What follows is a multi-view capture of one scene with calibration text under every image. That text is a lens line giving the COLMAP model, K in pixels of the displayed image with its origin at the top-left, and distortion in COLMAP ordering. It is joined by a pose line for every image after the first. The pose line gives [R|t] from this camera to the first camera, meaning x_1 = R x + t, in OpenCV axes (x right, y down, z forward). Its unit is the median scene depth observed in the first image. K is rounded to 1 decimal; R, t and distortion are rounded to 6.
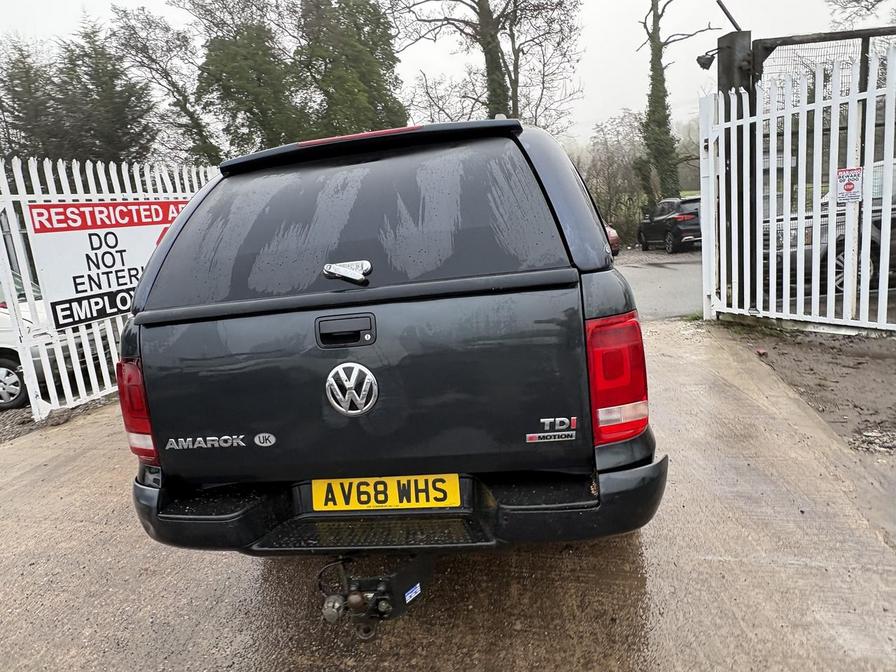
lens RADIAL K [[587.1, 0, 452.1], [0, 587.1, 335.3], [0, 0, 1]] dist [0.002875, -0.004648]
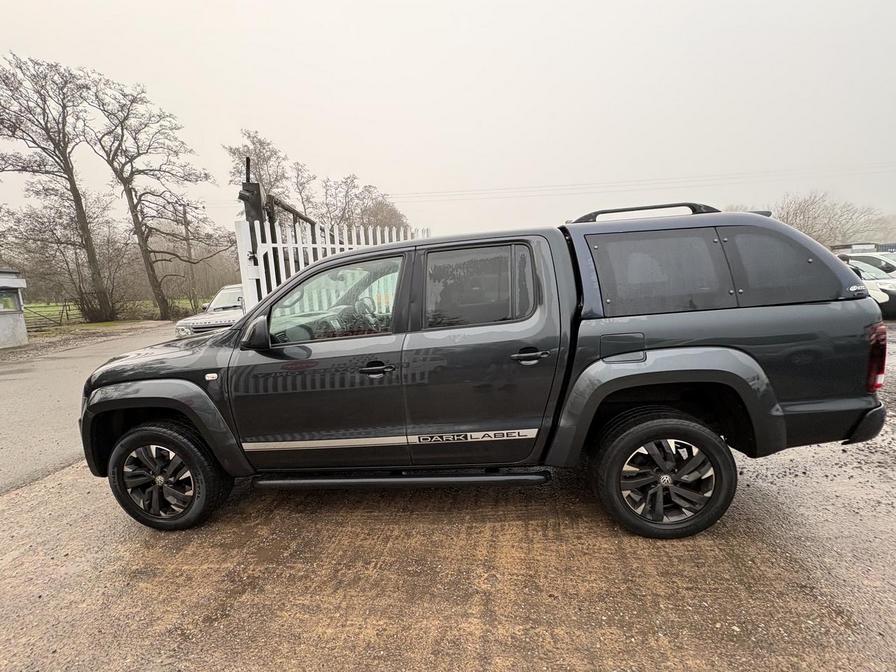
lens RADIAL K [[357.4, 0, 449.3], [0, 357.4, 334.8], [0, 0, 1]] dist [-0.000609, -0.000147]
pose [[-0.046997, -0.034510, 0.998299, -0.428124], [0.240745, 0.969552, 0.044850, -0.077403], [-0.969450, 0.242443, -0.037258, 0.654156]]
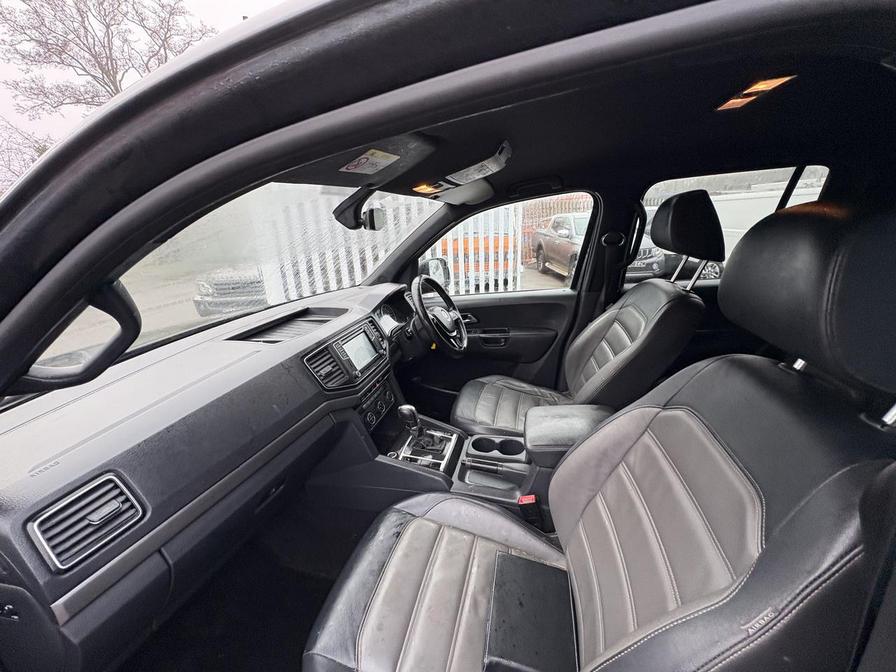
lens RADIAL K [[357.4, 0, 450.5], [0, 357.4, 336.6], [0, 0, 1]] dist [-0.000609, -0.000147]
pose [[0.103013, -0.196781, 0.975021, -0.127335], [0.223506, 0.959748, 0.170084, -0.129924], [-0.969244, 0.200402, 0.142848, 0.707230]]
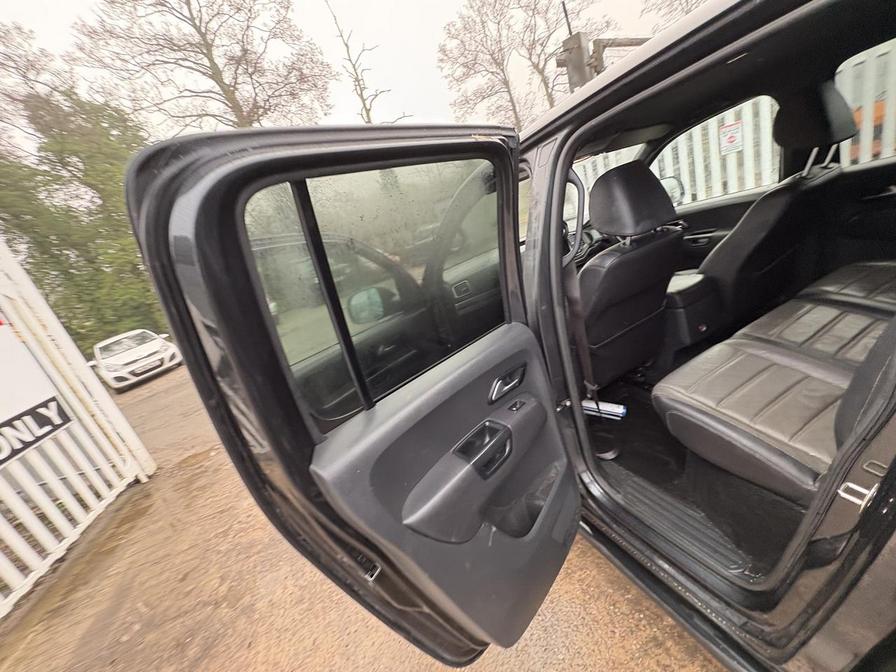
lens RADIAL K [[357.4, 0, 449.1], [0, 357.4, 338.3], [0, 0, 1]] dist [-0.000609, -0.000147]
pose [[0.828626, -0.307806, 0.467583, -0.231108], [0.301018, 0.949226, 0.091421, -0.089814], [-0.471982, 0.064997, 0.879209, 0.537815]]
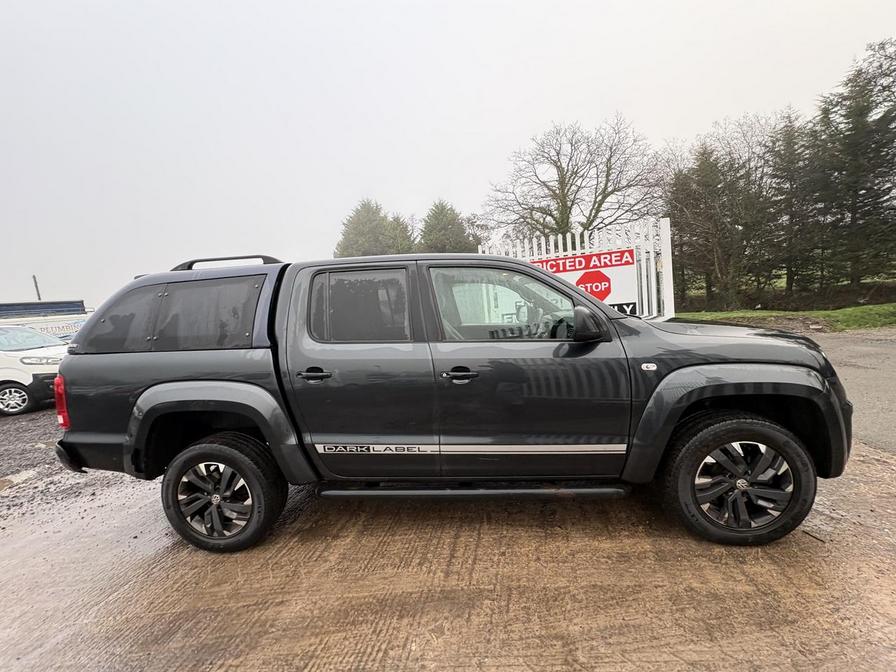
lens RADIAL K [[357.4, 0, 446.1], [0, 357.4, 332.2], [0, 0, 1]] dist [-0.000609, -0.000147]
pose [[0.063756, 0.181637, -0.981297, 0.449363], [-0.113117, 0.978276, 0.173729, -0.162872], [0.991534, 0.099925, 0.082917, 0.626687]]
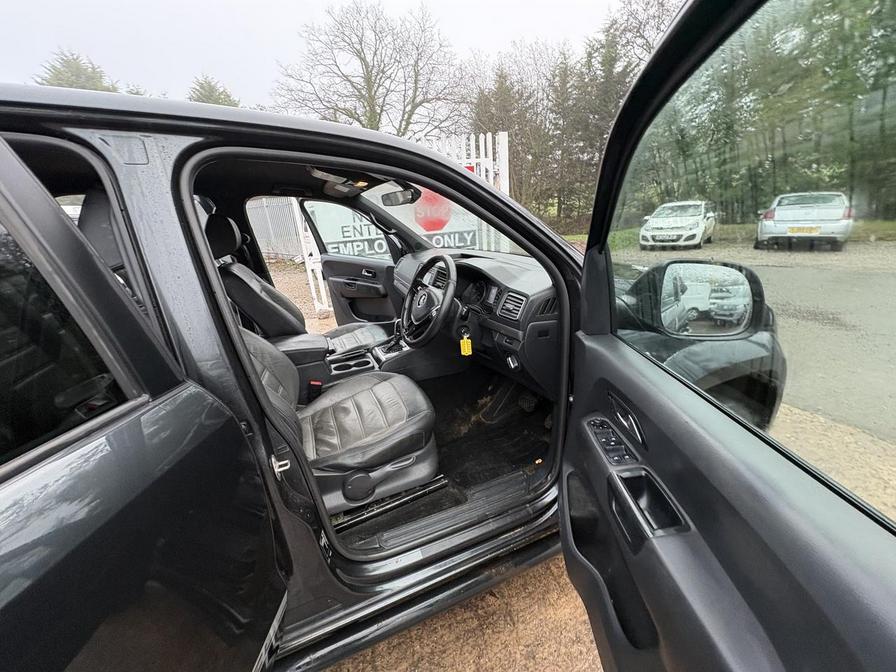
lens RADIAL K [[357.4, 0, 452.0], [0, 357.4, 337.5], [0, 0, 1]] dist [-0.000609, -0.000147]
pose [[0.545147, 0.353210, -0.760301, 0.270065], [-0.158687, 0.933992, 0.320119, -0.157222], [0.823185, -0.053862, 0.565213, 0.648225]]
